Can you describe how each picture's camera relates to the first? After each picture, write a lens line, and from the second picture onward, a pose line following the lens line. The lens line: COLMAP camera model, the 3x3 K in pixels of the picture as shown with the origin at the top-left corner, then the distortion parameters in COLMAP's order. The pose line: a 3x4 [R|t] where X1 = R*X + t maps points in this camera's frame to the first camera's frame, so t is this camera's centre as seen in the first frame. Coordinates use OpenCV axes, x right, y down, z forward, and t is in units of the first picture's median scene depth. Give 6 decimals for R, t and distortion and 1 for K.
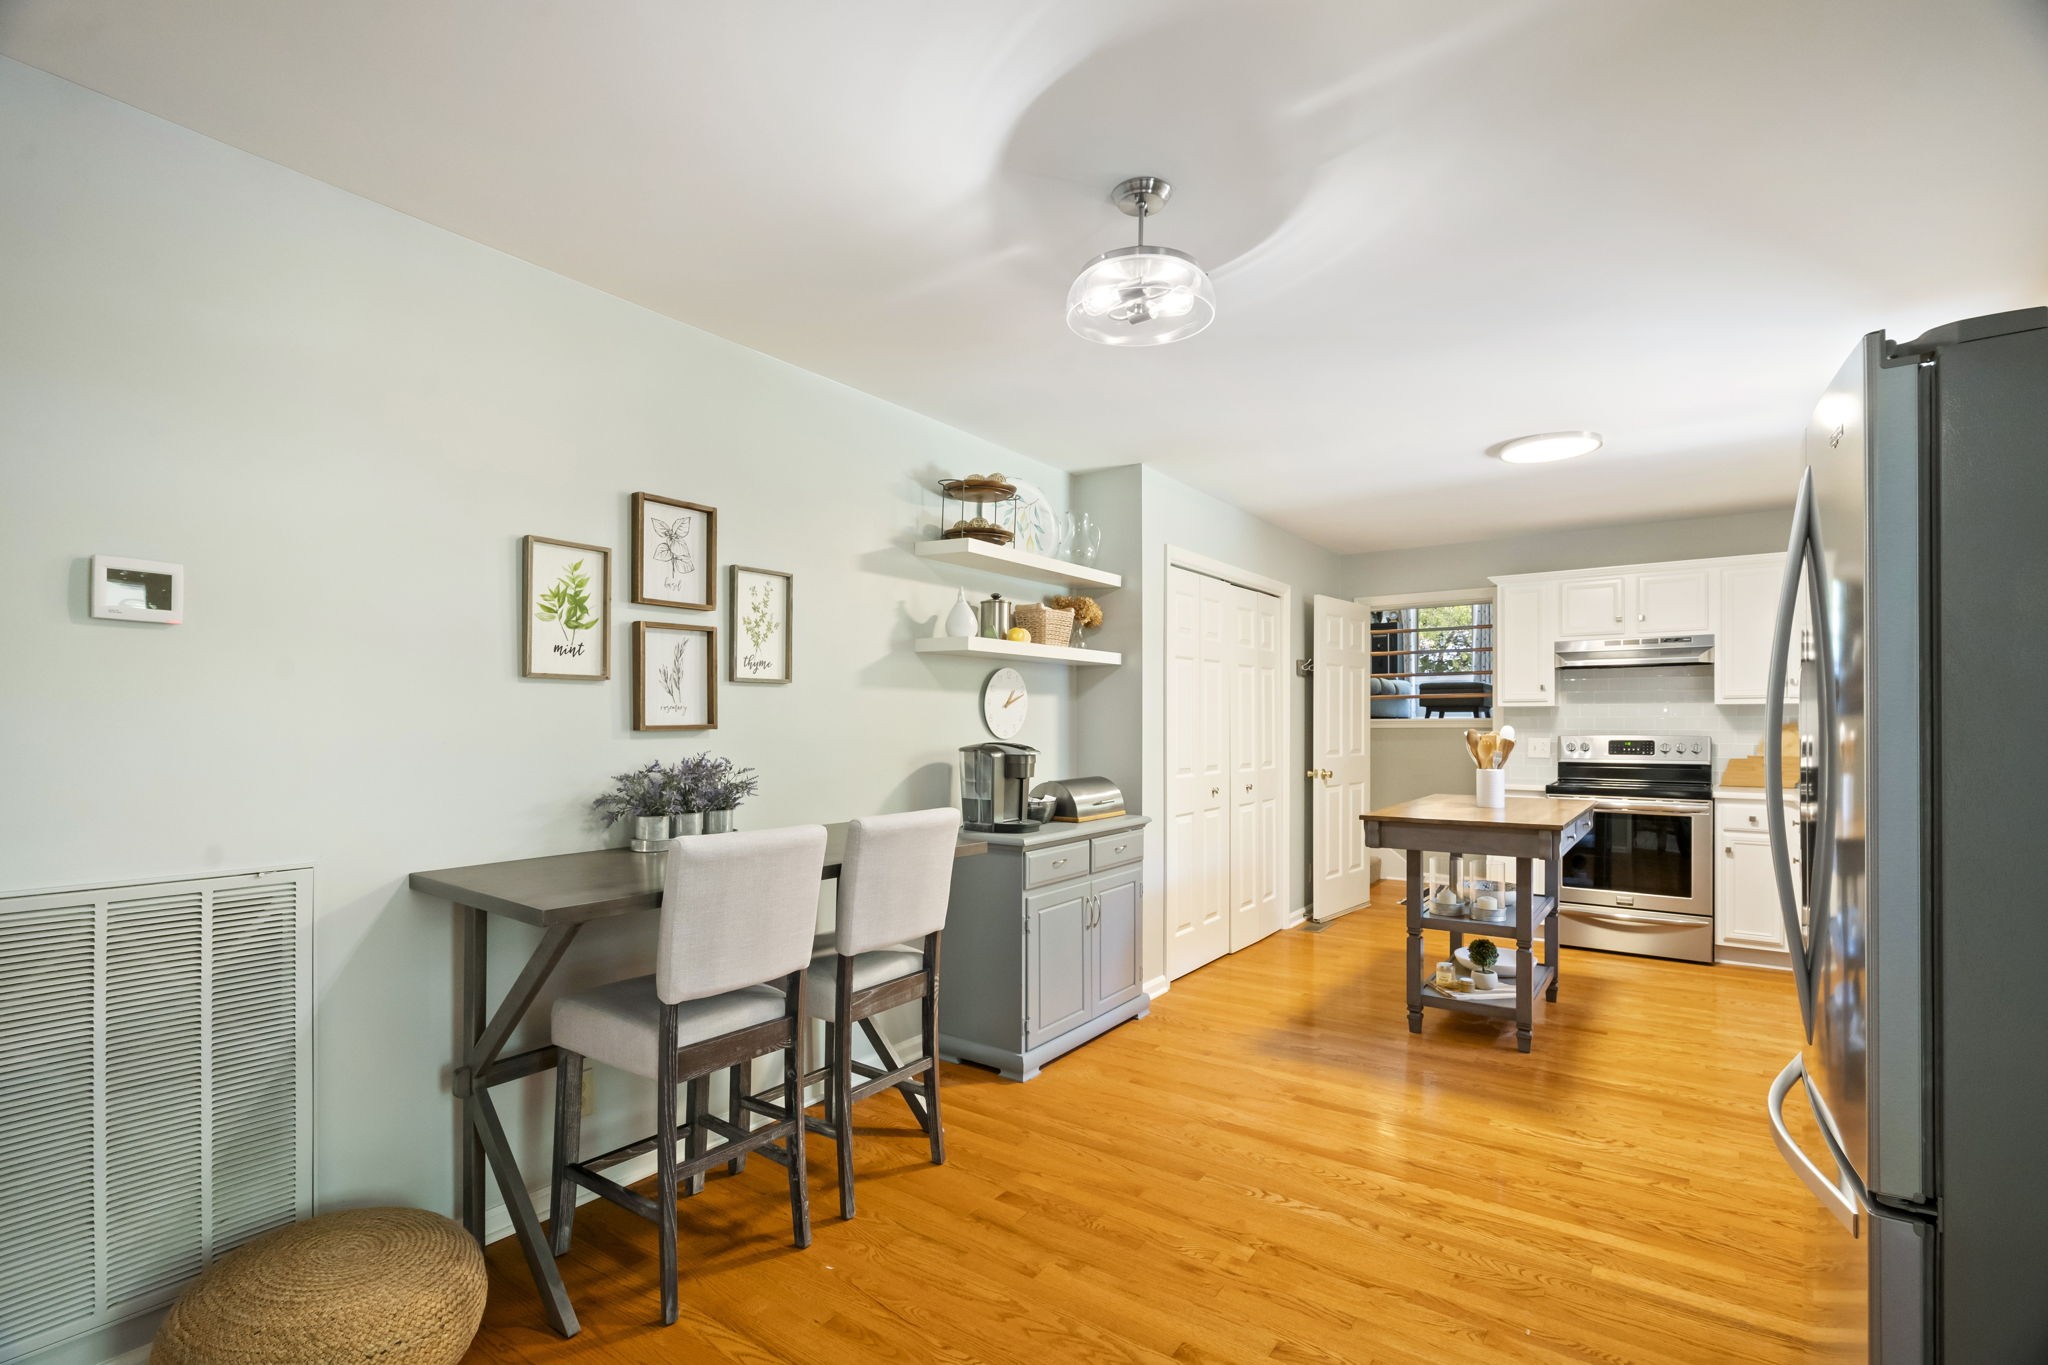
lens RADIAL K [[932.2, 0, 1026.6], [0, 932.2, 725.7], [0, 0, 1]] dist [-0.000142, 0.000647]
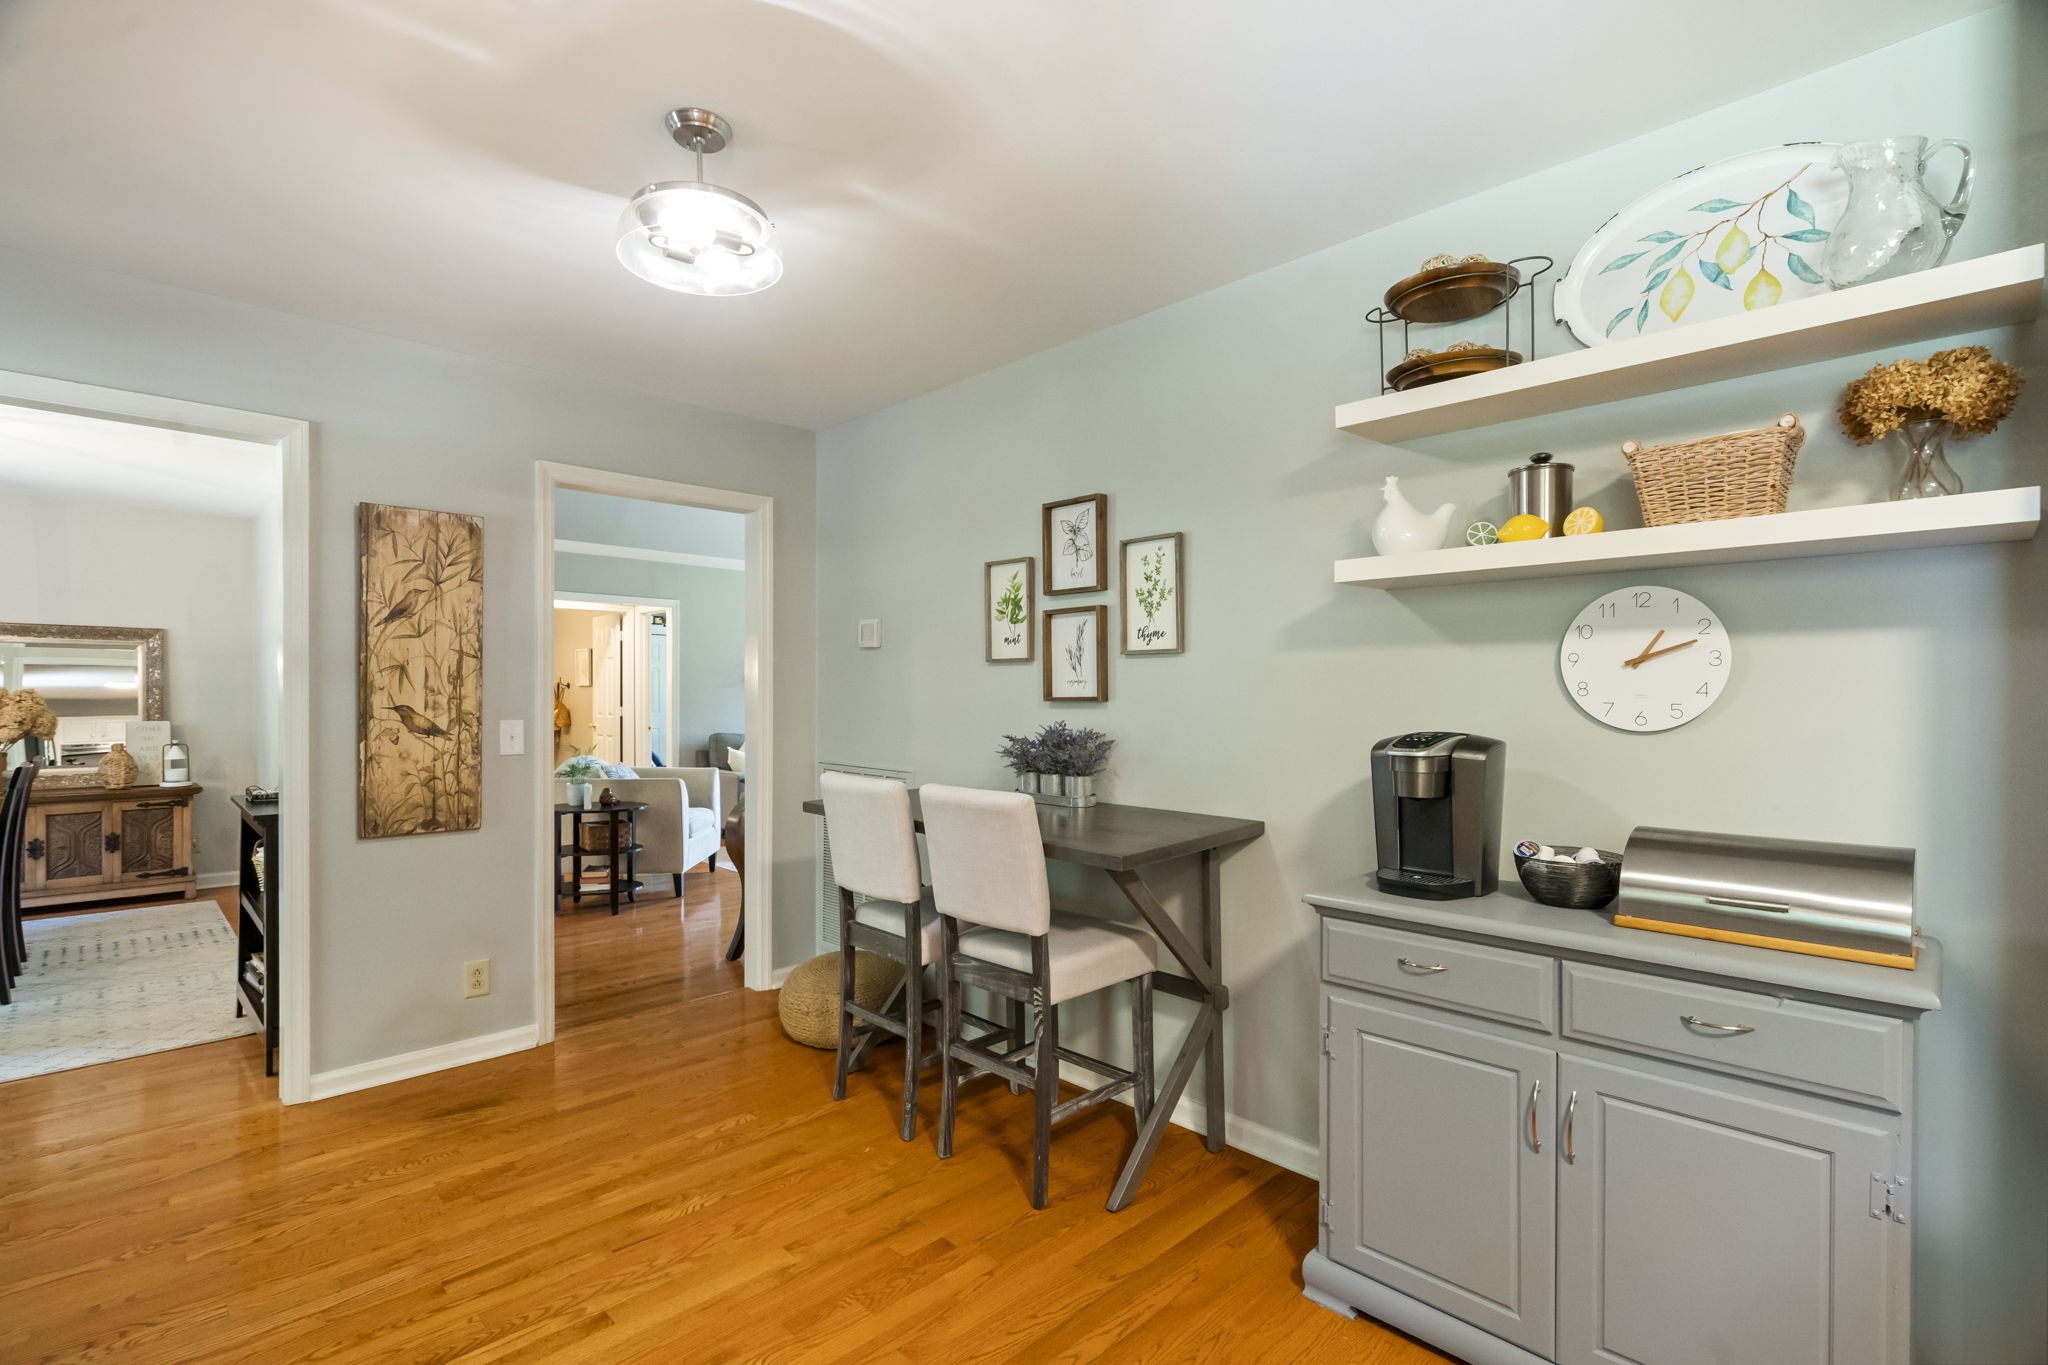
lens RADIAL K [[943.0, 0, 1025.9], [0, 943.0, 701.0], [0, 0, 1]] dist [-0.001786, -0.000062]
pose [[-0.163782, 0.009081, -0.986455, 0.566200], [-0.006399, 0.999927, 0.010268, -0.005374], [0.986476, 0.007994, -0.163712, 0.836659]]
